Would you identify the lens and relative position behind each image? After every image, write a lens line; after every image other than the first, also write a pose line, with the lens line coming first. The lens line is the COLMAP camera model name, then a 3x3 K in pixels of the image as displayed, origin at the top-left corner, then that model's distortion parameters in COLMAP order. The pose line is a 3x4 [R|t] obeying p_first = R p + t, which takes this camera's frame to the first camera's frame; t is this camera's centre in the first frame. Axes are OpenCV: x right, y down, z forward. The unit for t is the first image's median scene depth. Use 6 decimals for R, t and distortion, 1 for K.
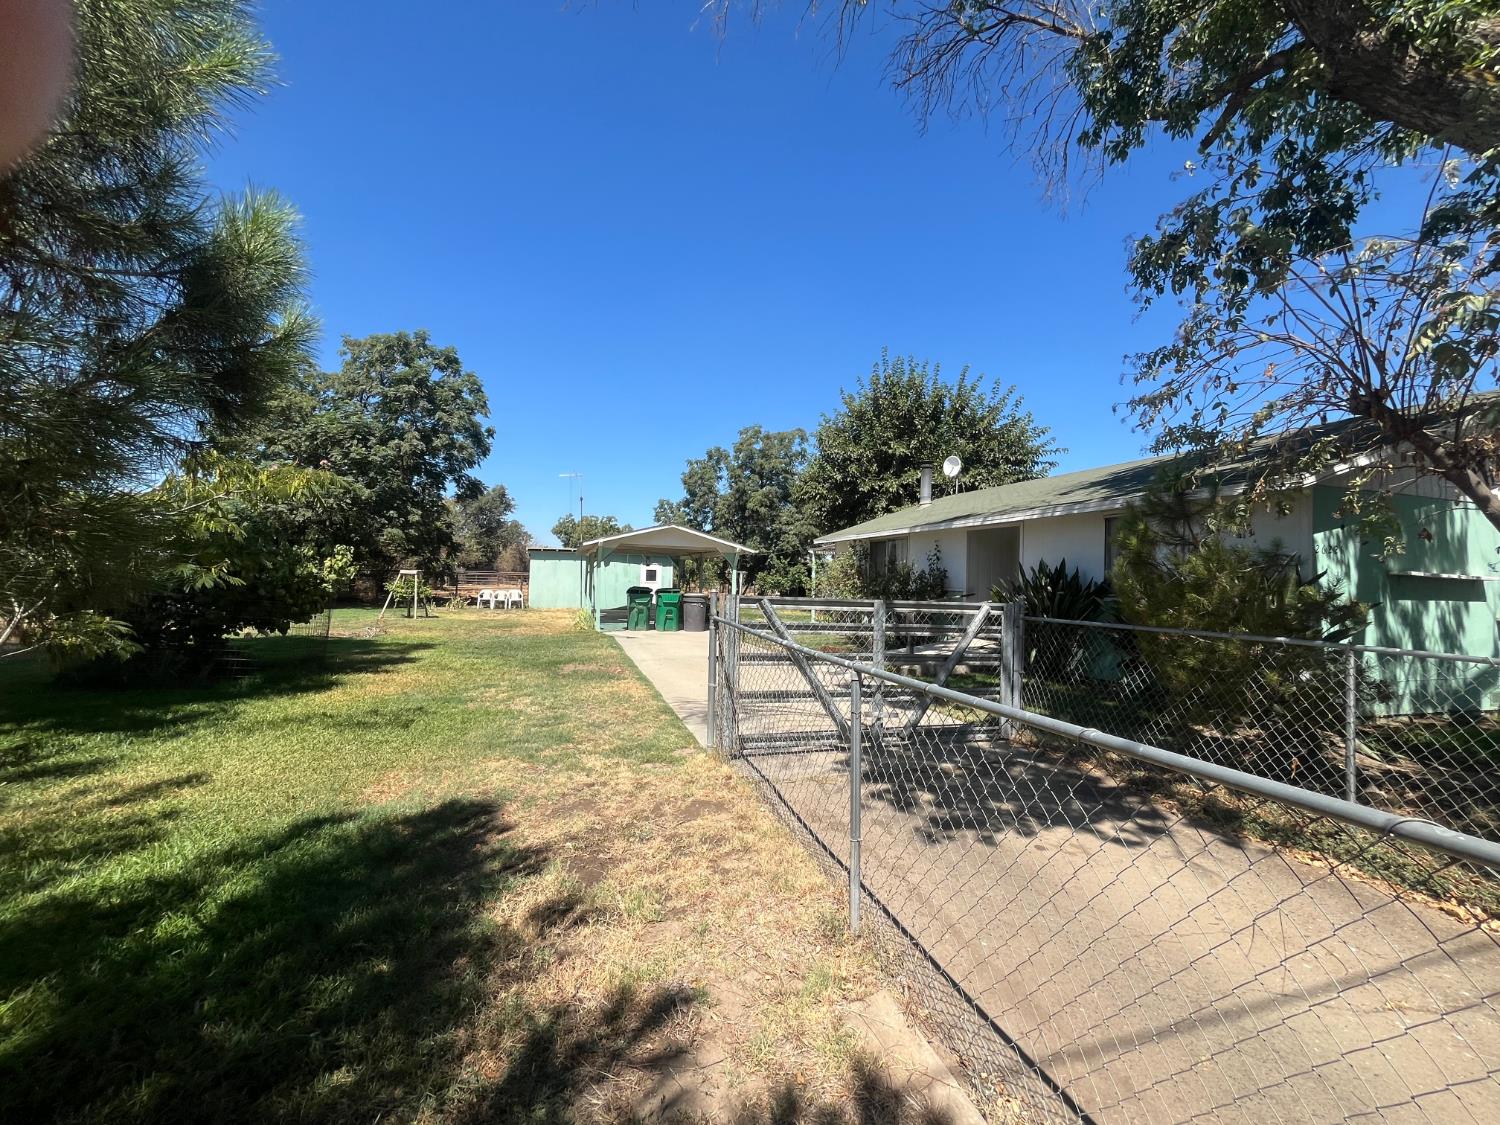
lens RADIAL K [[605.8, 0, 751.2], [0, 605.8, 563.7], [0, 0, 1]] dist [-0.000018, -0.000078]
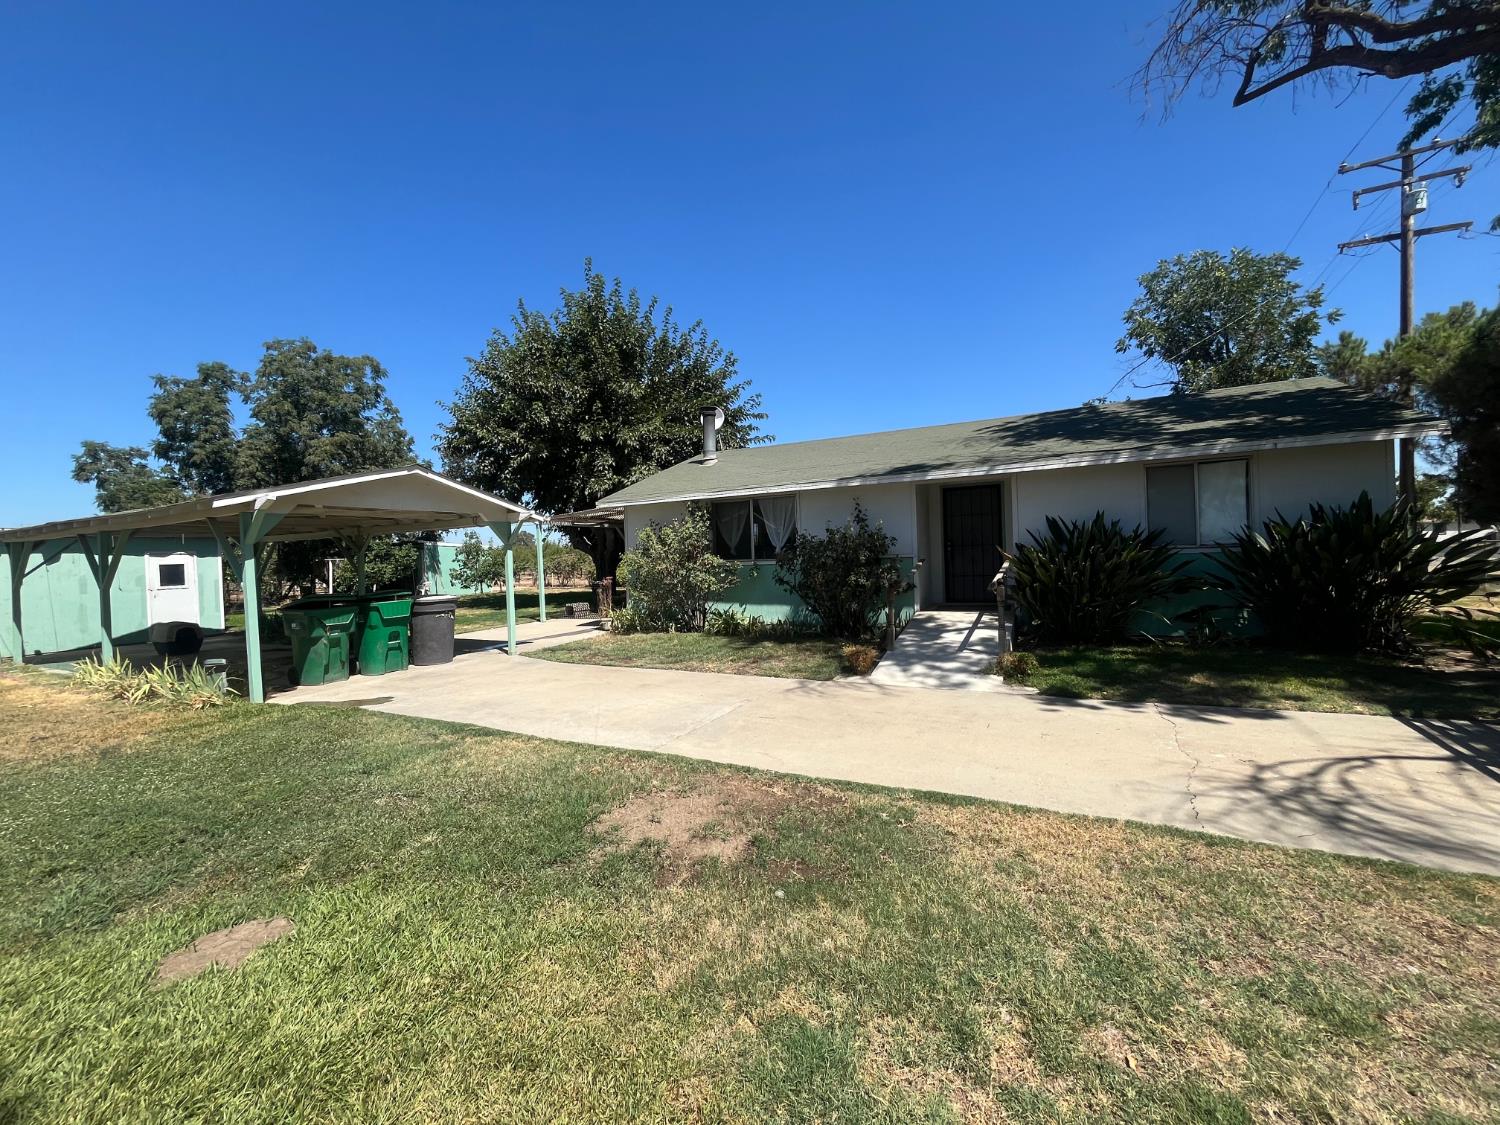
lens RADIAL K [[605.8, 0, 752.2], [0, 605.8, 566.0], [0, 0, 1]] dist [-0.000018, -0.000078]
pose [[0.704054, -0.067749, 0.706908, -0.198479], [0.038287, 0.997612, 0.057478, 0.000213], [-0.709114, -0.013402, 0.704966, 0.285948]]
